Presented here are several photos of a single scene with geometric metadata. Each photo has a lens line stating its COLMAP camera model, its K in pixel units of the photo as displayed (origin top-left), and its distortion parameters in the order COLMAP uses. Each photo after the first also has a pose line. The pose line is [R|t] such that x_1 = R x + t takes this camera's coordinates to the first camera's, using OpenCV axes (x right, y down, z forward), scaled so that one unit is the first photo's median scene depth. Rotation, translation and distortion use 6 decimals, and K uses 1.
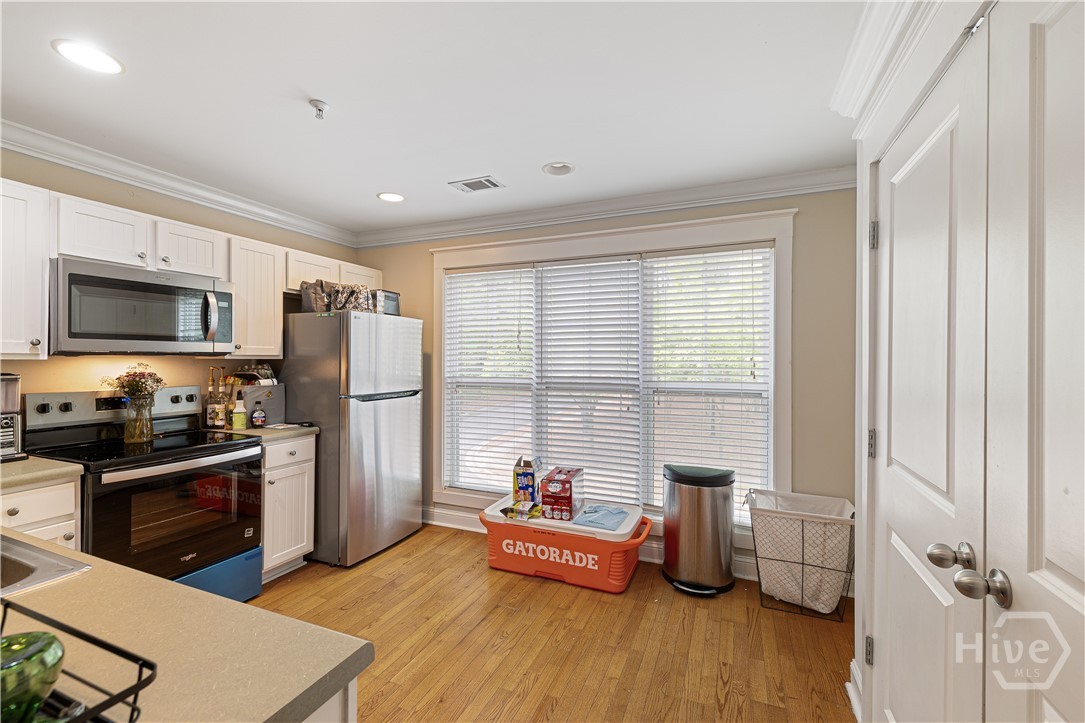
lens RADIAL K [[458.4, 0, 542.5], [0, 458.4, 361.5], [0, 0, 1]] dist [0.002022, 0.000545]
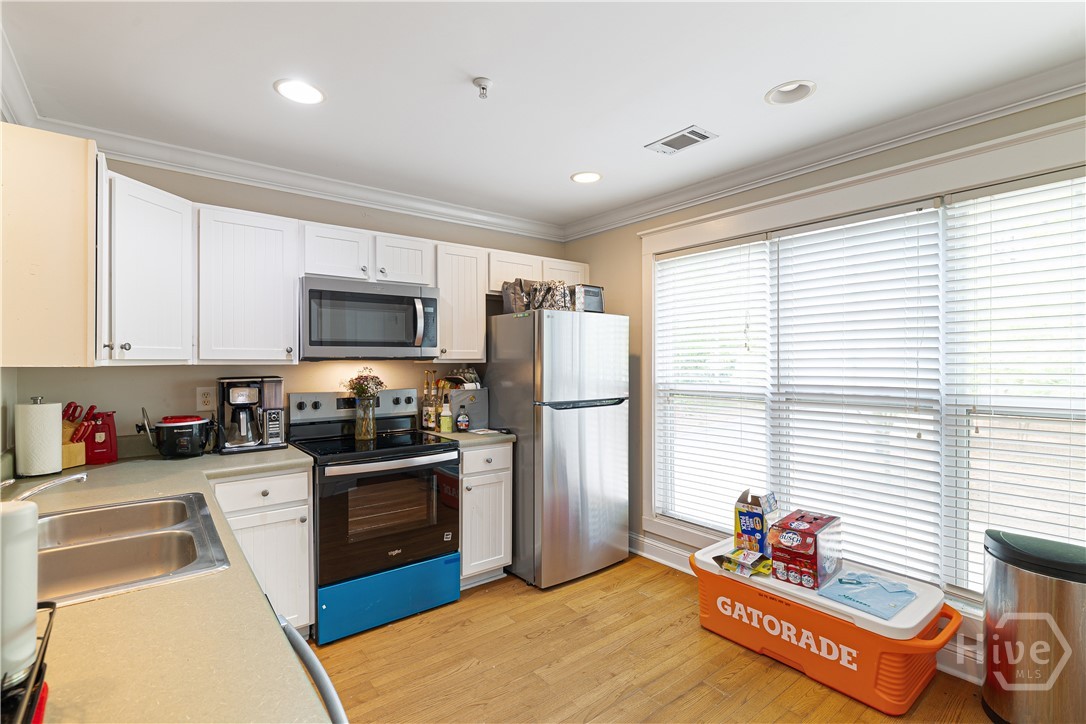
lens RADIAL K [[505.4, 0, 546.3], [0, 505.4, 366.4], [0, 0, 1]] dist [-0.008765, 0.000112]
pose [[0.880354, -0.001769, -0.474314, 0.063748], [0.003965, 0.999986, 0.003631, -0.001268], [0.474301, -0.005077, 0.880348, 0.120556]]
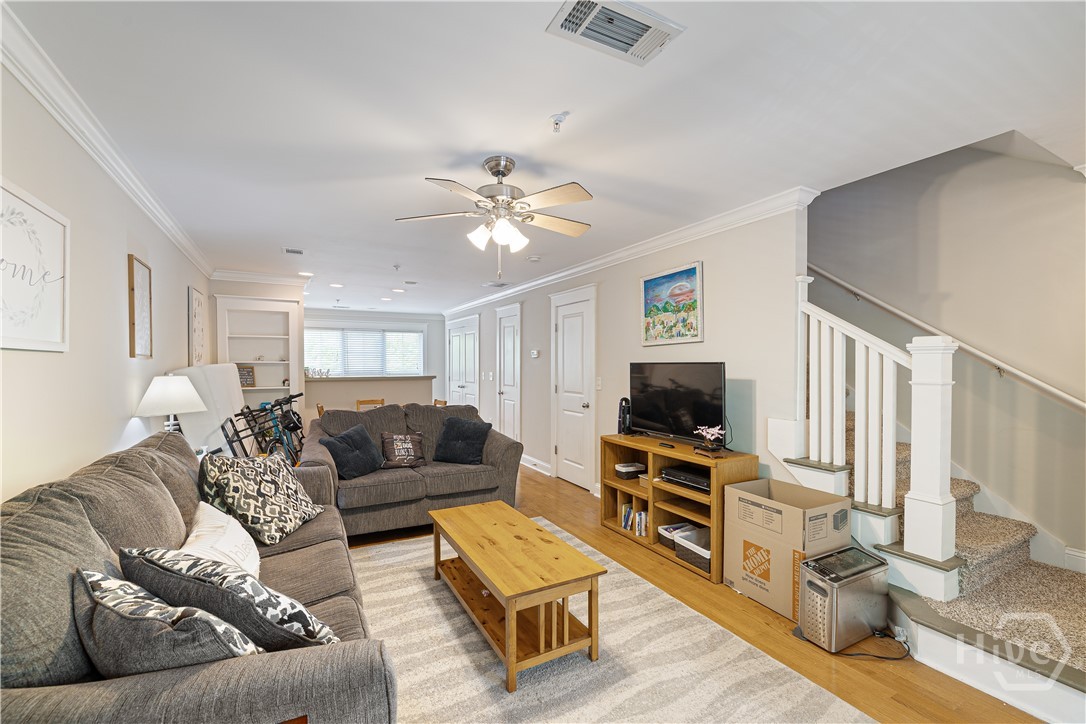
lens RADIAL K [[456.0, 0, 541.4], [0, 456.0, 368.1], [0, 0, 1]] dist [-0.001972, -0.000127]
pose [[0.619214, -0.010293, 0.785155, -1.669107], [0.007411, 0.999946, 0.007265, 0.006254], [-0.785188, 0.001321, 0.619257, -1.881128]]
